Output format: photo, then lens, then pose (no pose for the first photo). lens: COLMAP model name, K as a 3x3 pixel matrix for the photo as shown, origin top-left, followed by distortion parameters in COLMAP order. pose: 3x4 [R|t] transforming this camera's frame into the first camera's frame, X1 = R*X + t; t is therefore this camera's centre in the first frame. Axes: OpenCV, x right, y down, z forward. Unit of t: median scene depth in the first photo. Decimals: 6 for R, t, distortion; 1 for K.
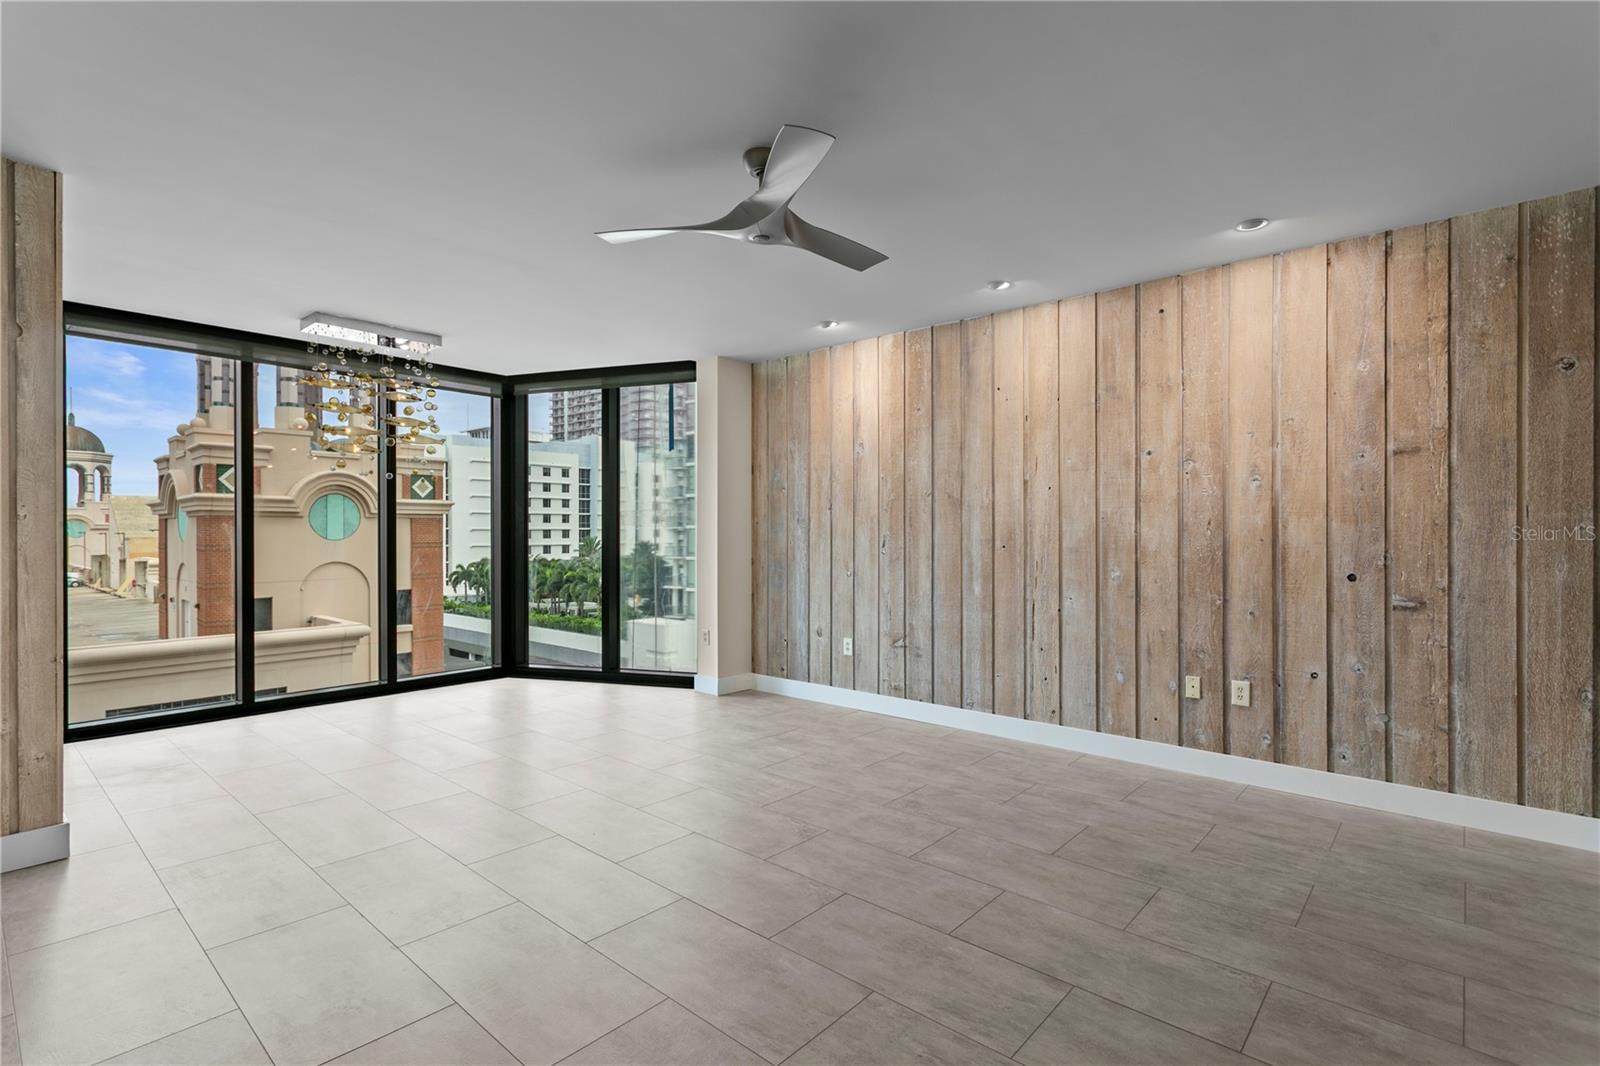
lens RADIAL K [[755.7, 0, 780.3], [0, 755.7, 535.6], [0, 0, 1]] dist [-0.000502, 0.004254]
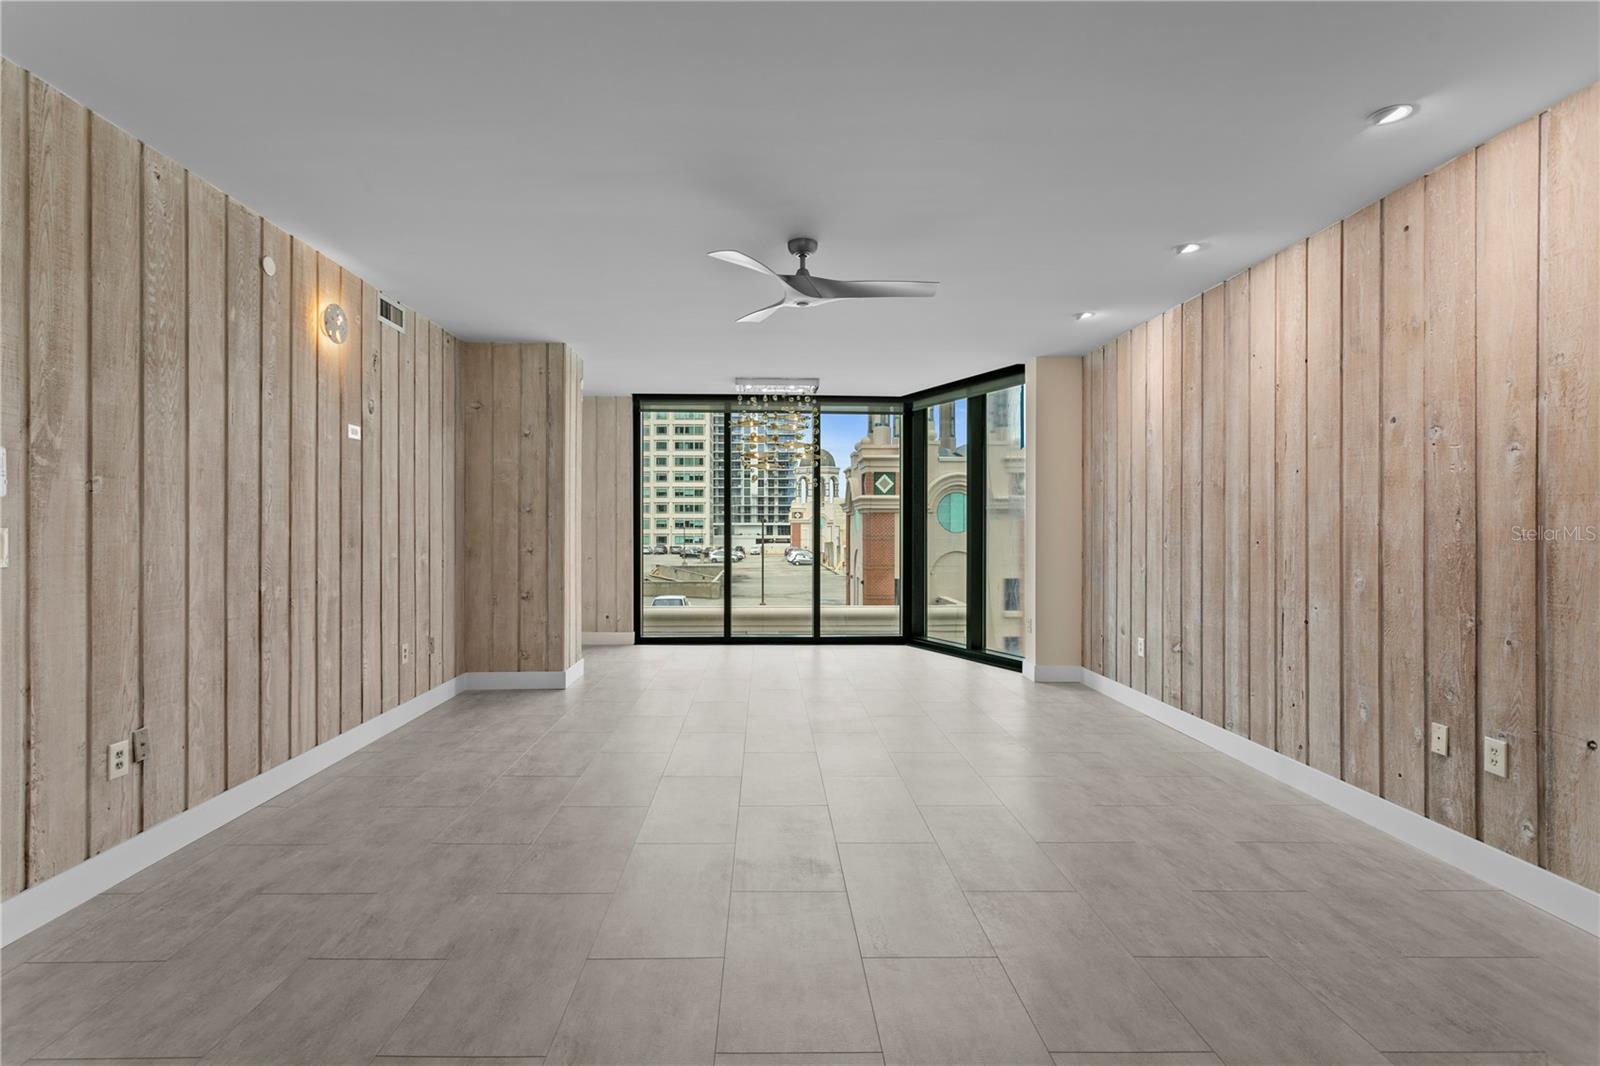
lens RADIAL K [[755.7, 0, 778.5], [0, 755.7, 527.4], [0, 0, 1]] dist [-0.000502, 0.004254]
pose [[0.684434, 0.004466, -0.729061, 0.438186], [-0.006850, 0.999976, -0.000305, 0.001390], [0.729042, 0.005203, 0.684449, 0.026631]]
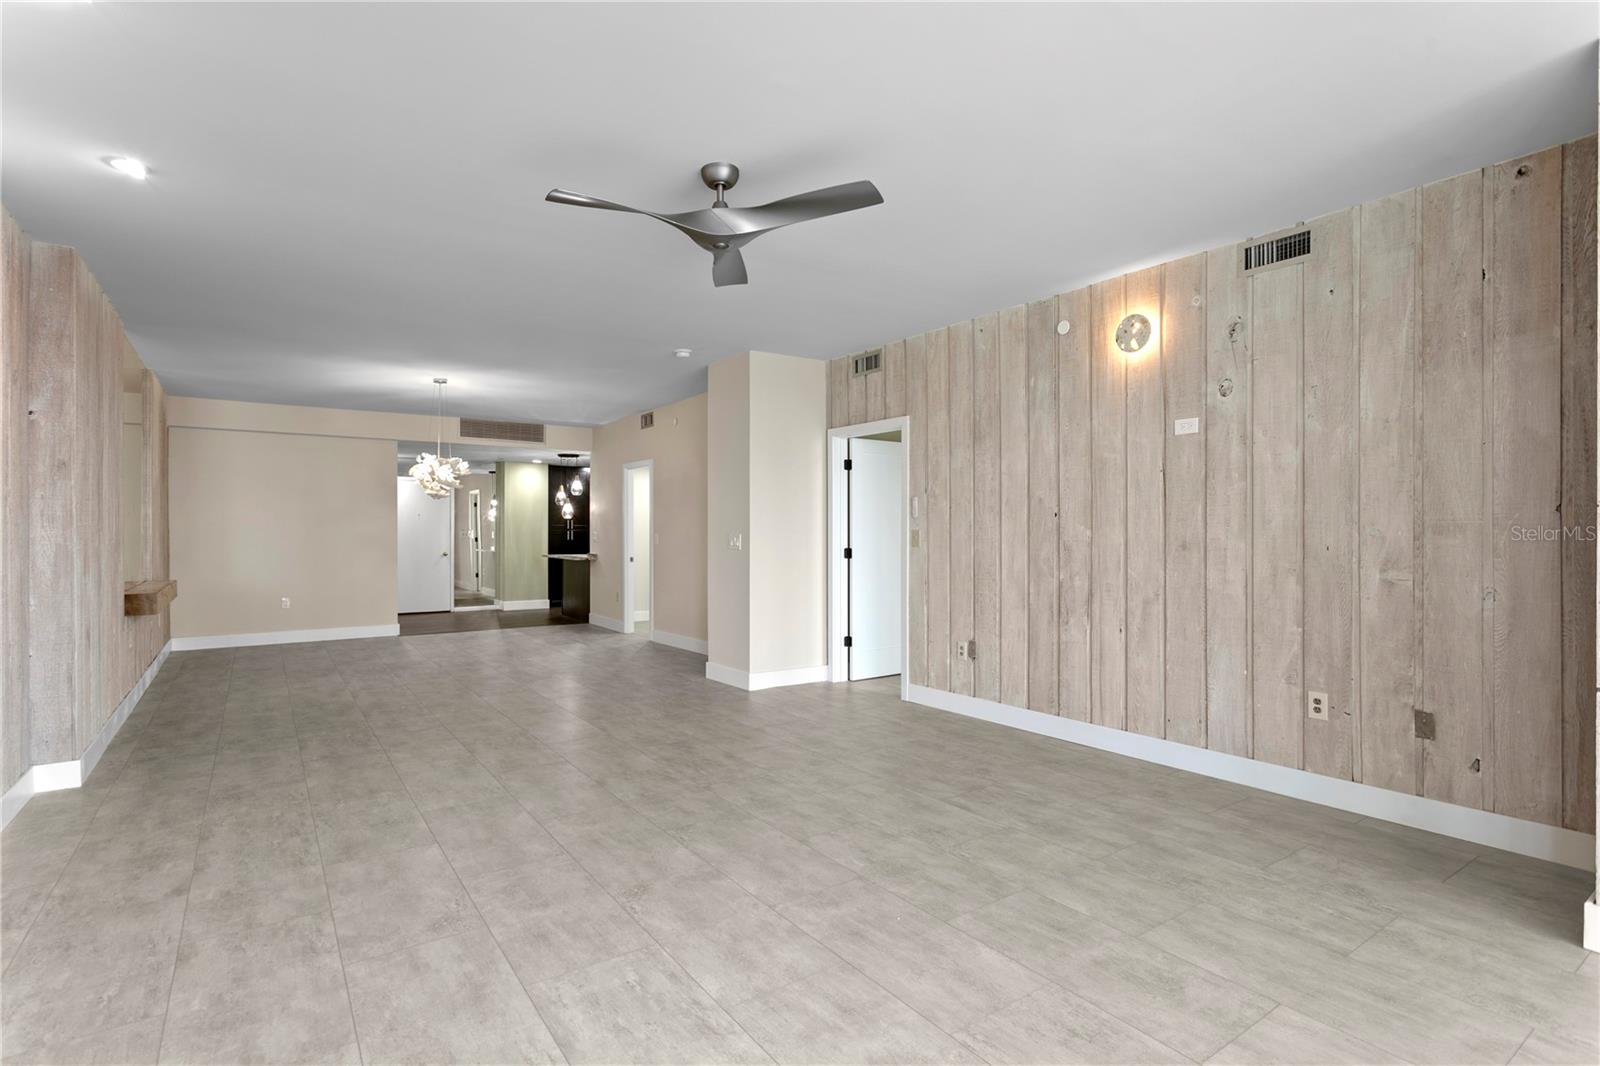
lens RADIAL K [[779.8, 0, 779.1], [0, 779.8, 534.1], [0, 0, 1]] dist [-0.009549, 0.004826]
pose [[-0.970991, 0.003845, 0.239085, -0.172890], [0.005468, 0.999966, 0.006127, 0.002071], [-0.239054, 0.007257, -0.970979, 0.970666]]
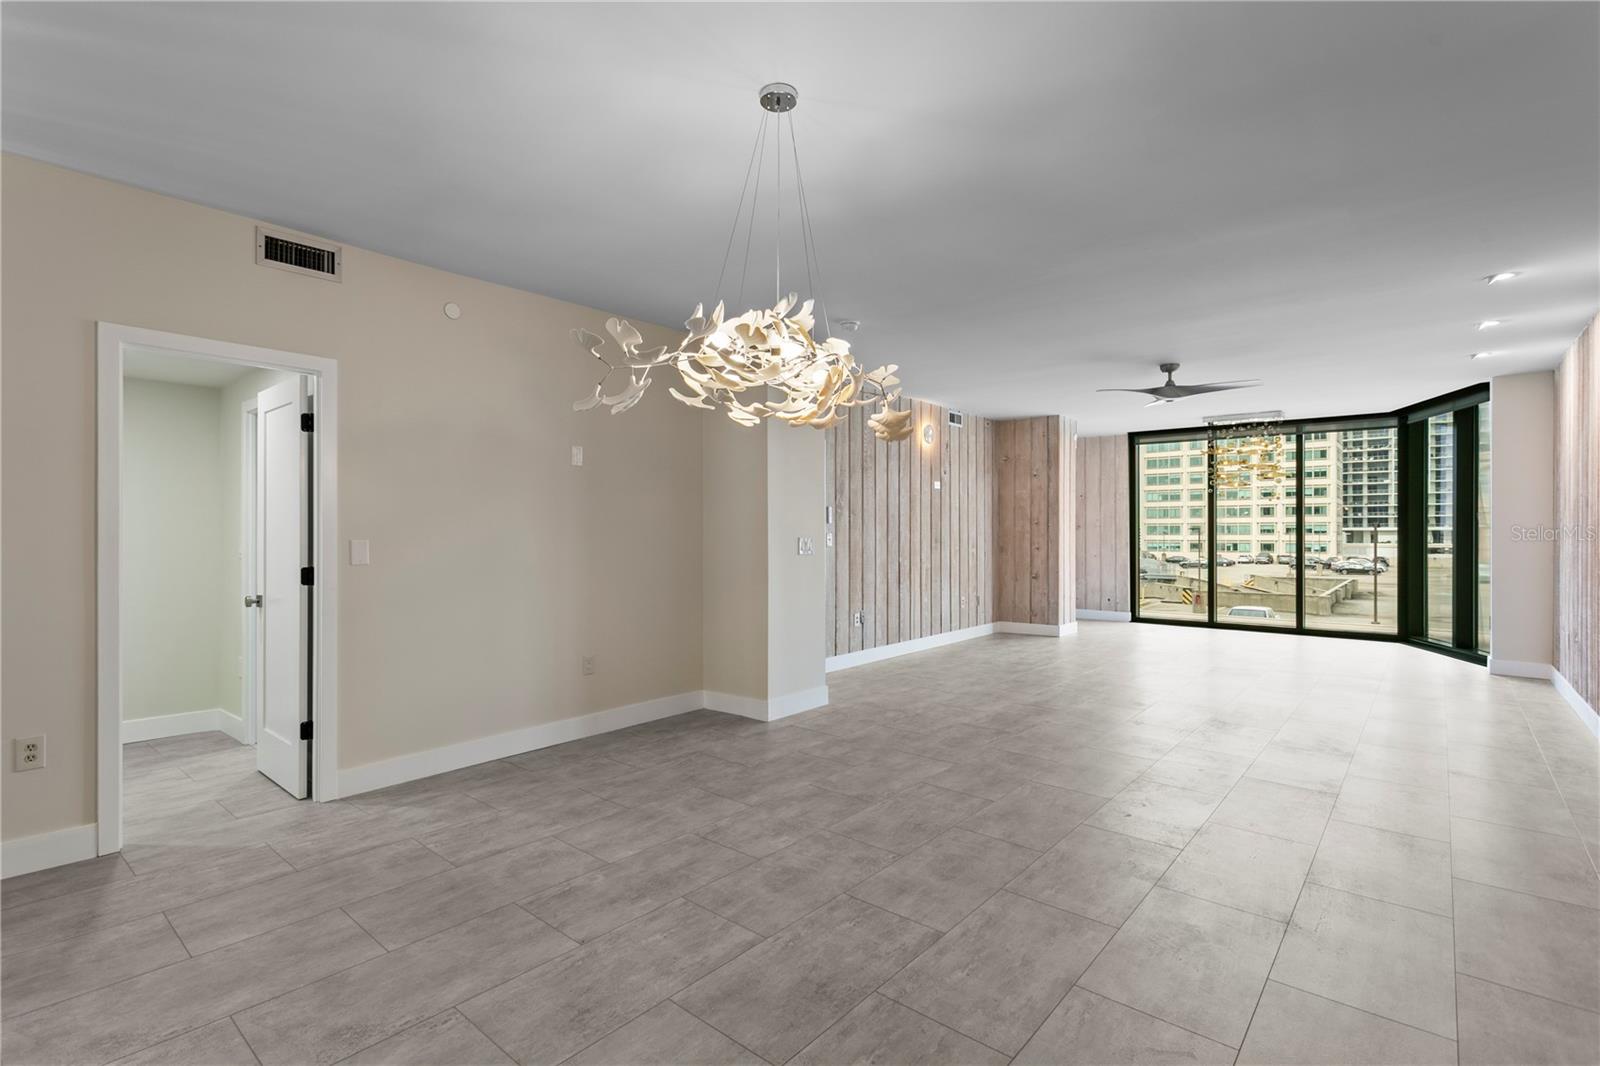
lens RADIAL K [[755.7, 0, 778.8], [0, 755.7, 531.9], [0, 0, 1]] dist [-0.000502, 0.004254]
pose [[0.019151, 0.002568, -0.999813, 1.050123], [-0.005306, 0.999983, 0.002467, -0.000562], [0.999803, 0.005258, 0.019165, -0.100060]]
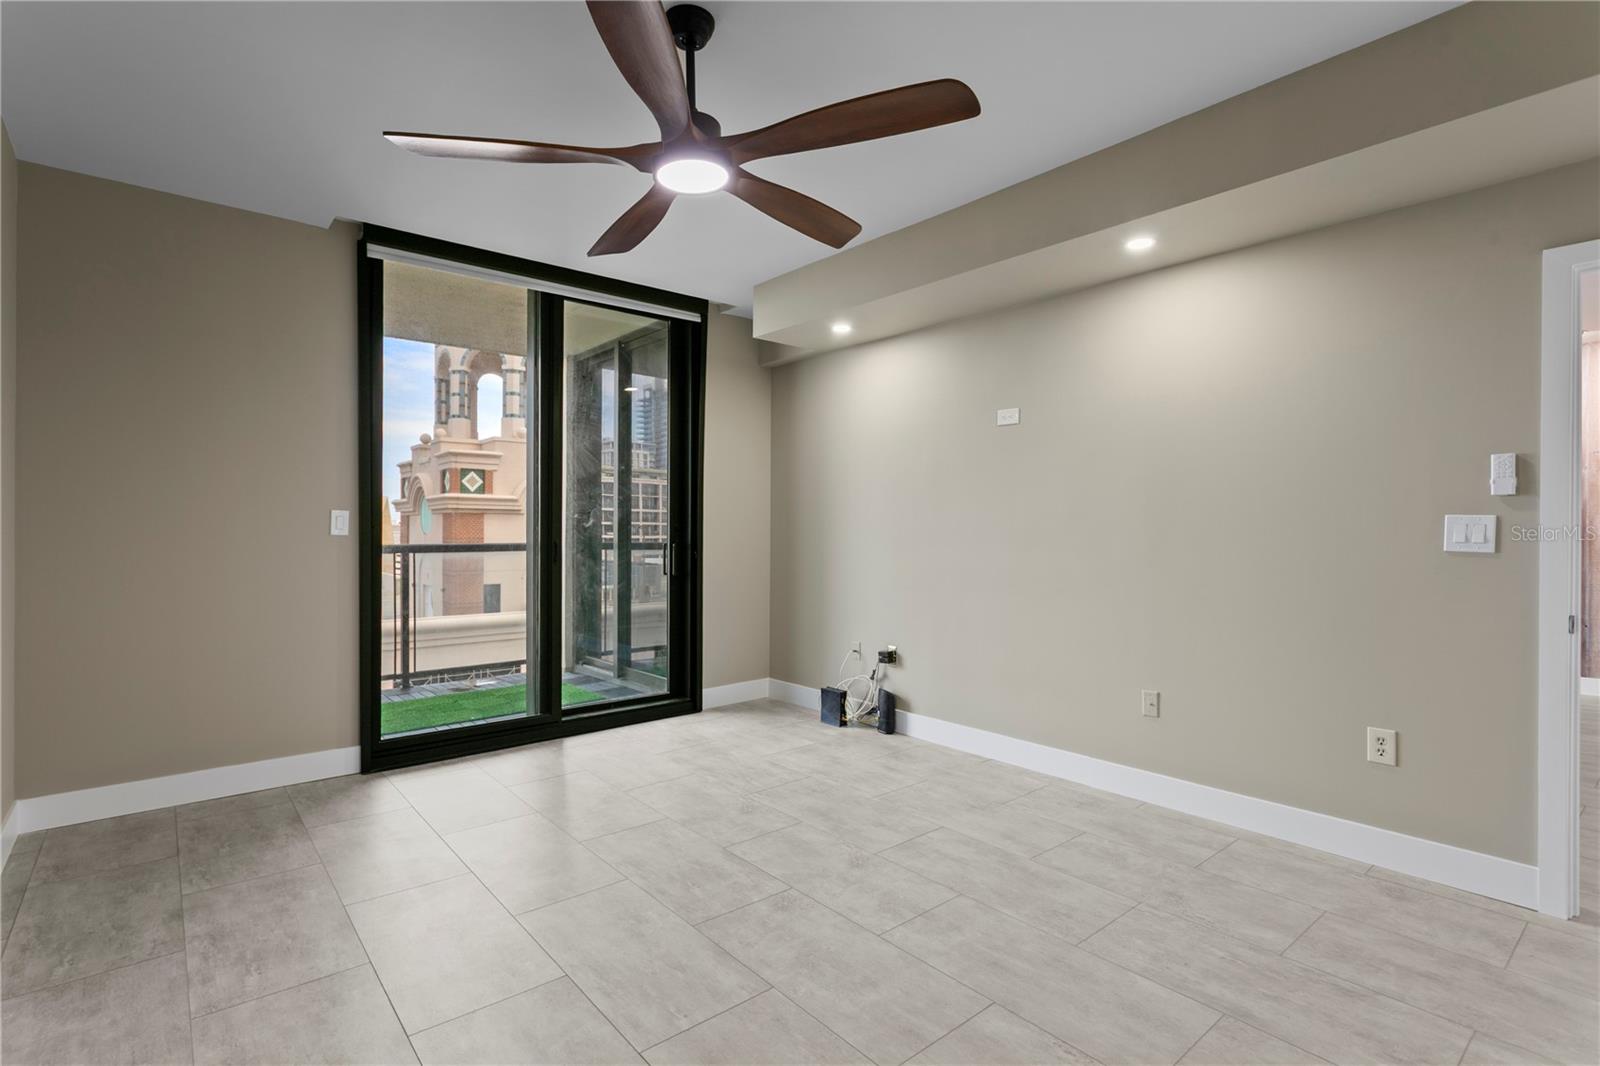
lens RADIAL K [[755.7, 0, 773.5], [0, 755.7, 550.1], [0, 0, 1]] dist [-0.000502, 0.004254]
pose [[0.987194, 0.015065, -0.158810, -0.451767], [-0.012165, 0.999741, 0.019218, 0.015244], [0.159058, -0.017040, 0.987122, -0.410682]]
